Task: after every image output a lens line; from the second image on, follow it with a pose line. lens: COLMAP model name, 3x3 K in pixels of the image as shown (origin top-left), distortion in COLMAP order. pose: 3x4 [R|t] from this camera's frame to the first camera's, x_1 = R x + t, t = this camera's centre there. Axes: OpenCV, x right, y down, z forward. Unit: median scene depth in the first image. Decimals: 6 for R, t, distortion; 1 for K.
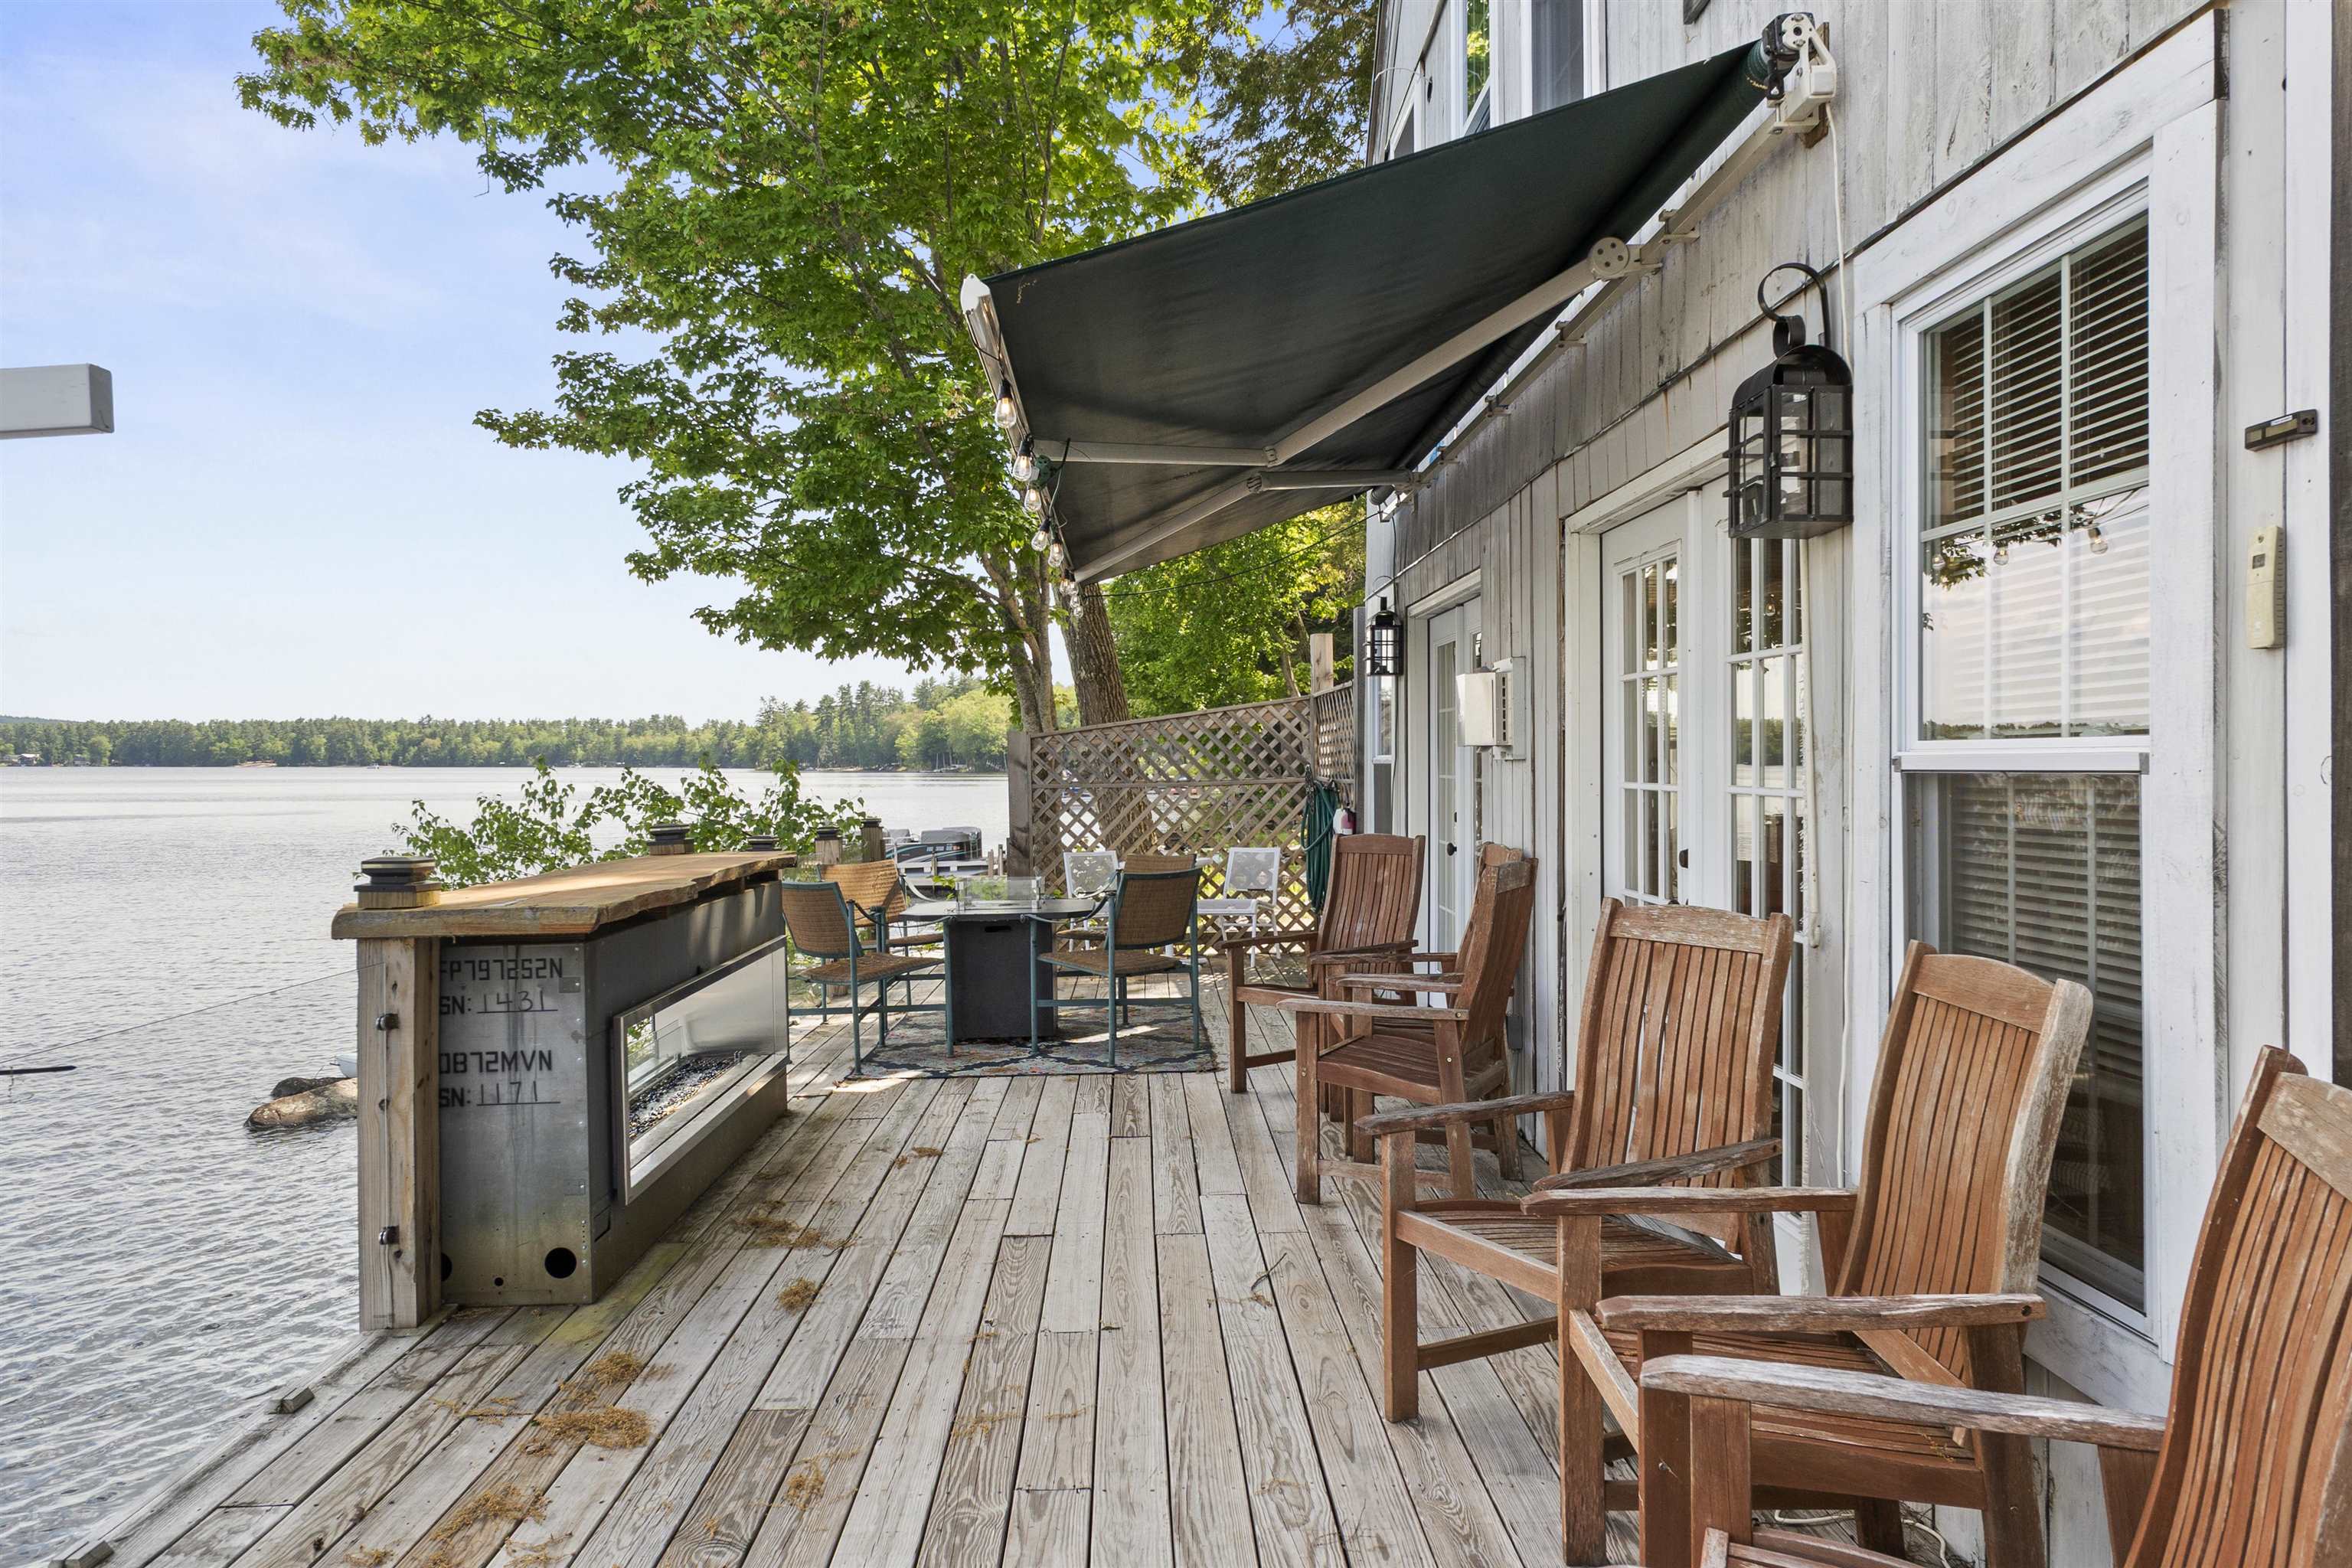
lens RADIAL K [[1767.7, 0, 1176.5], [0, 1767.7, 785.4], [0, 0, 1]] dist [-0.000612, -0.002523]
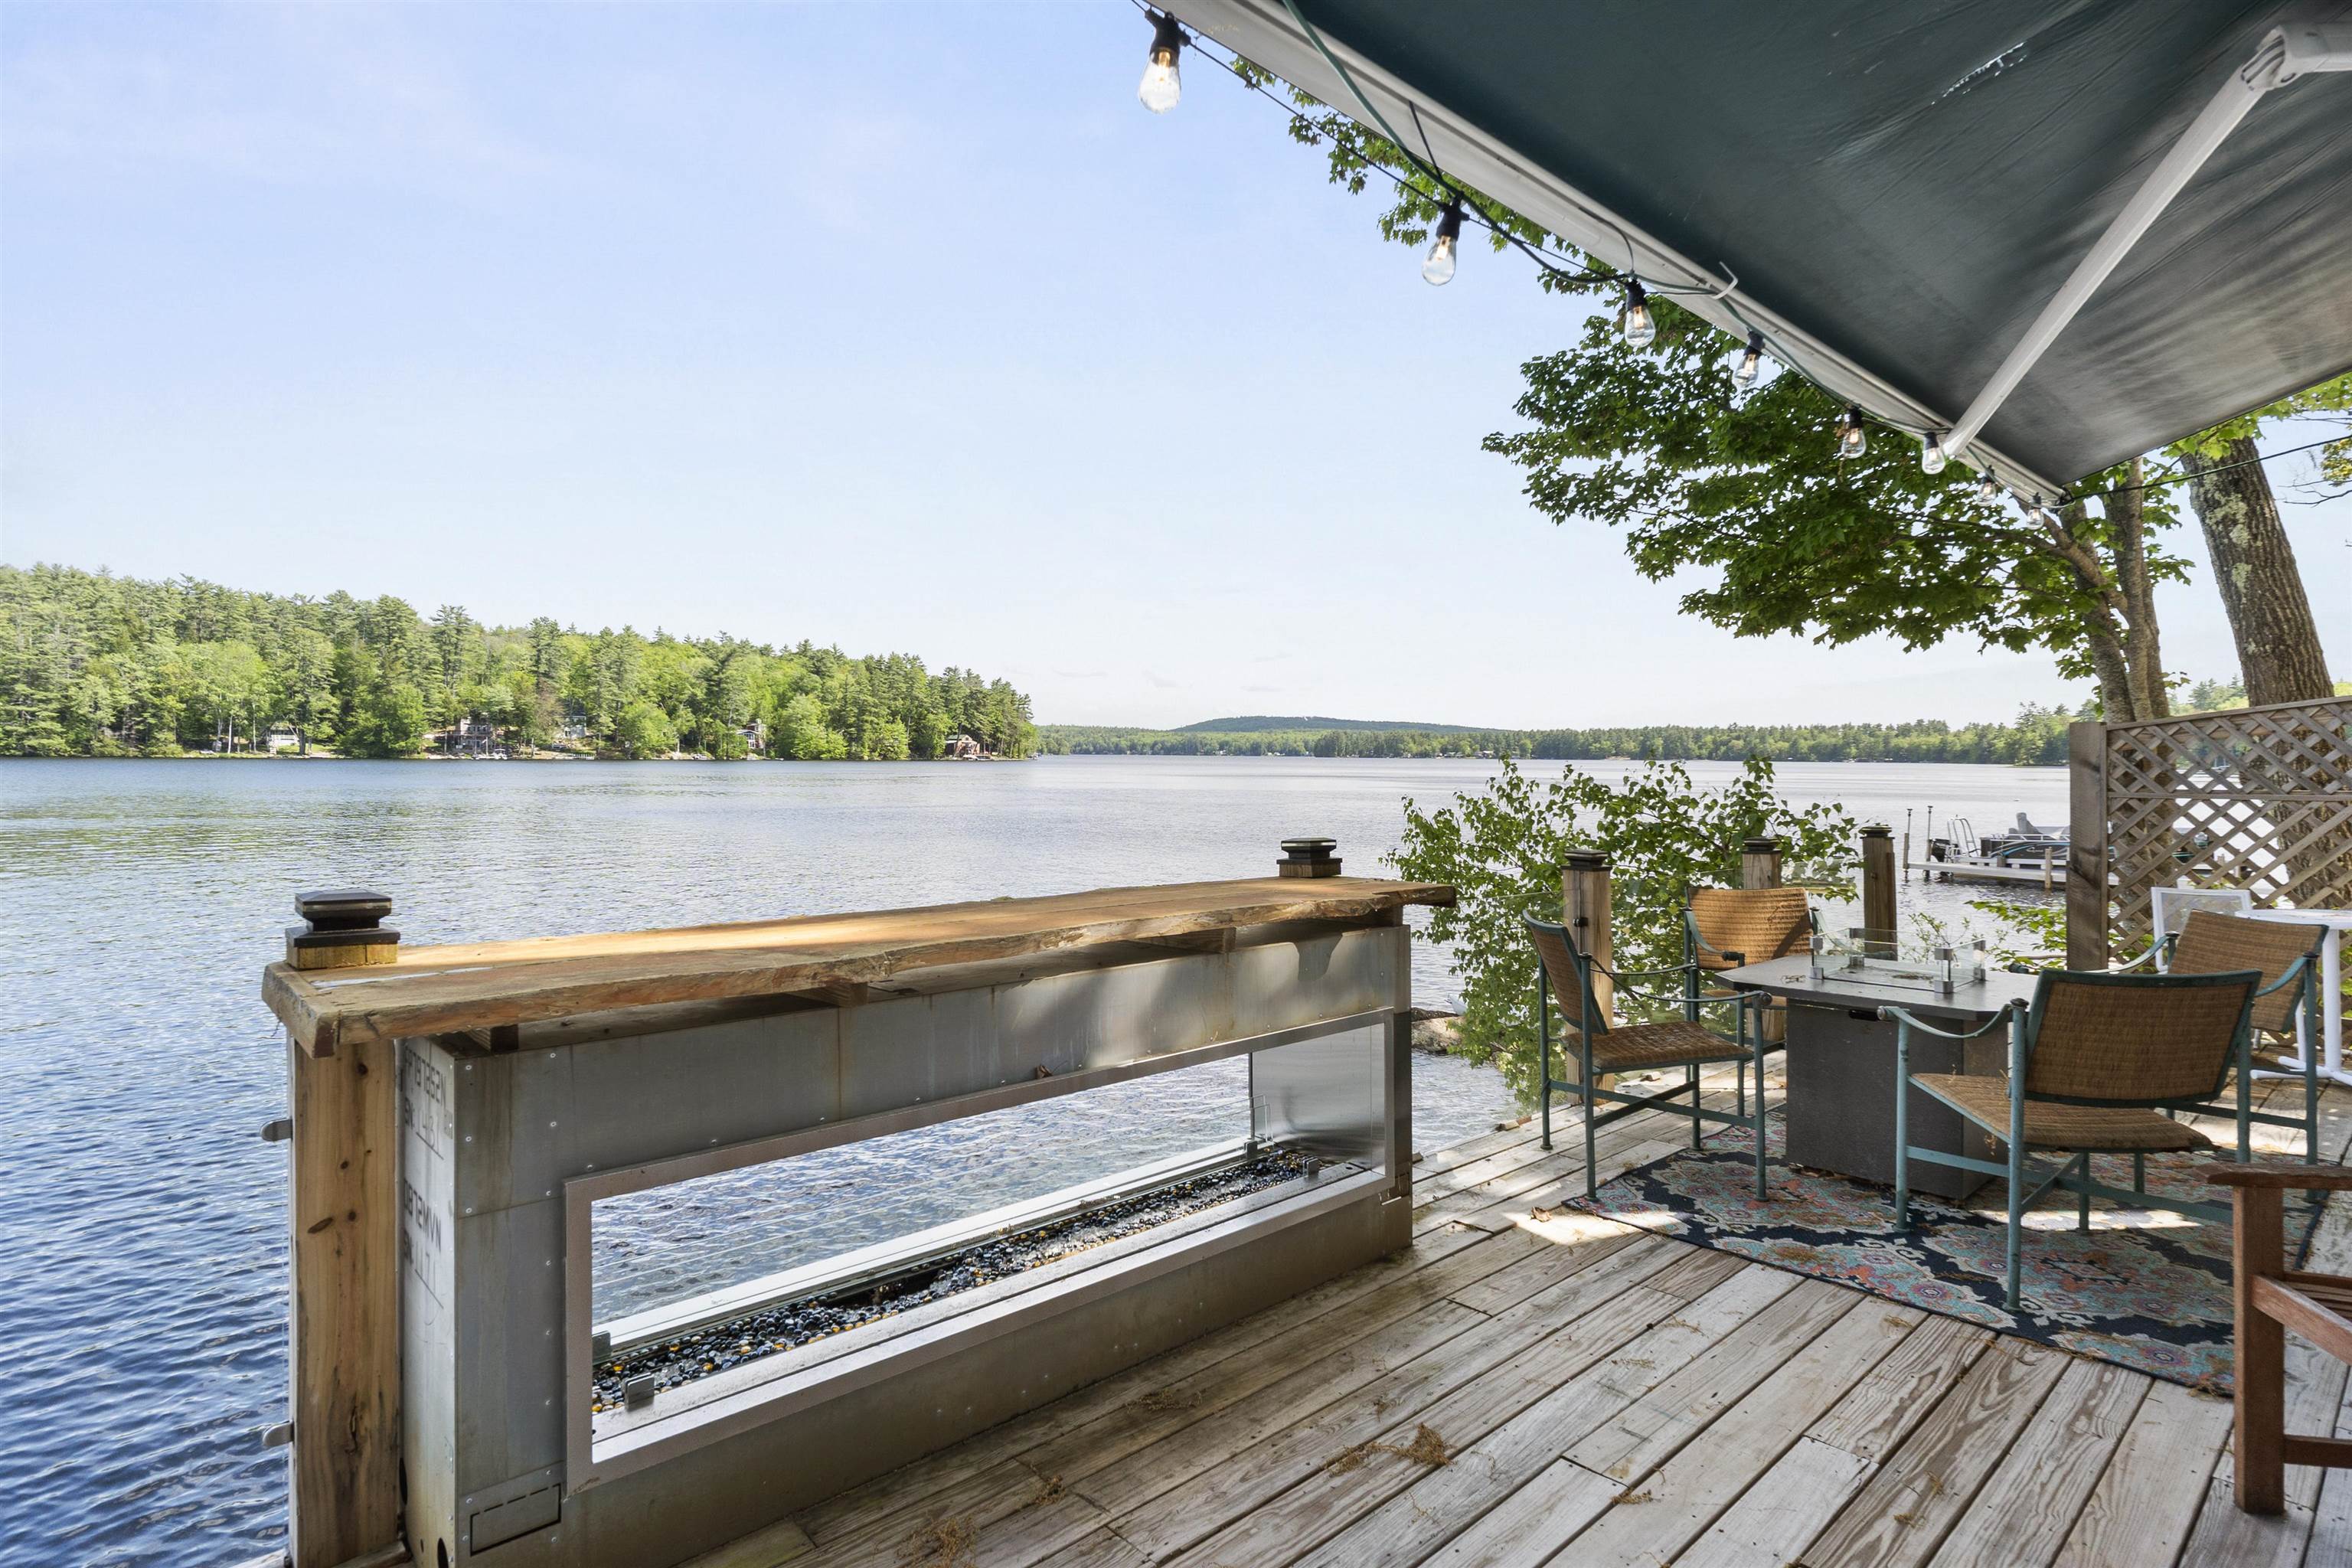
lens RADIAL K [[1241.5, 0, 1176.8], [0, 1241.5, 763.6], [0, 0, 1]] dist [0.016998, -0.000395]
pose [[0.666786, 0.009659, -0.745187, 0.043821], [-0.015613, 0.999878, -0.001010, -0.004944], [0.745086, 0.012308, 0.666855, 0.295725]]
